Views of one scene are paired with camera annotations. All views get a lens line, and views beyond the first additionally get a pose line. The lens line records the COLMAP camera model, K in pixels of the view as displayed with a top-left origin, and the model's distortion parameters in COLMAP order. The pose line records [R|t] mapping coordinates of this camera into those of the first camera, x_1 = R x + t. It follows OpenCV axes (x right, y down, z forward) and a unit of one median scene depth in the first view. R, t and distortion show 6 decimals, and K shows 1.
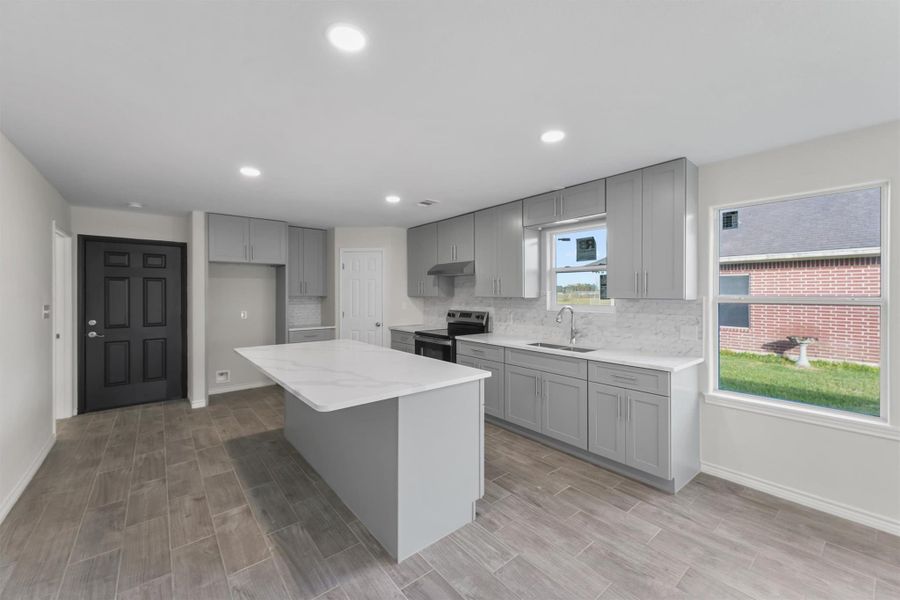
lens RADIAL K [[358.1, 0, 454.5], [0, 358.1, 296.1], [0, 0, 1]] dist [0.007592, -0.001794]
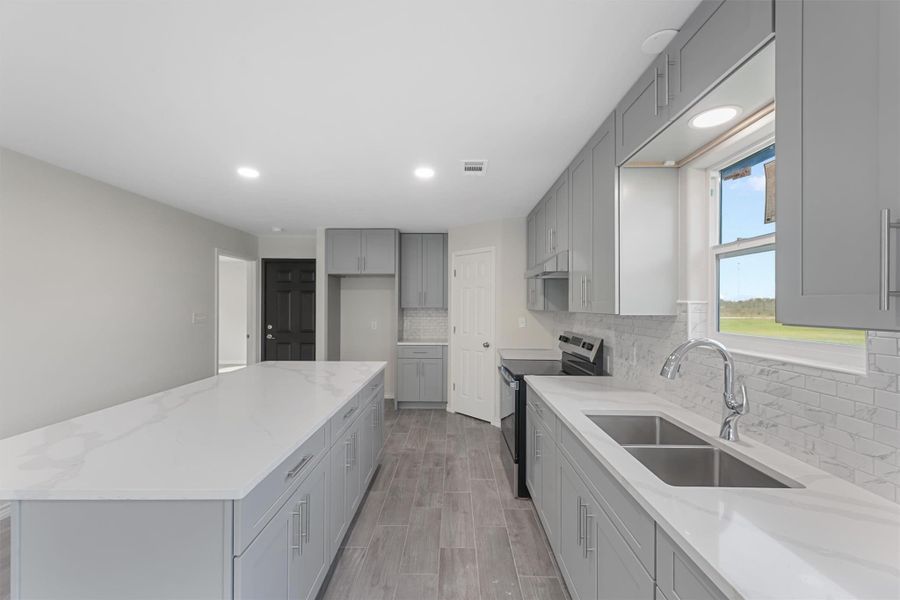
lens RADIAL K [[358.1, 0, 451.9], [0, 358.1, 304.8], [0, 0, 1]] dist [0.007592, -0.001794]
pose [[0.763624, 0.003592, -0.645651, 0.289194], [-0.011631, 0.999899, -0.008193, -0.001960], [0.645556, 0.013767, 0.763589, 0.429608]]
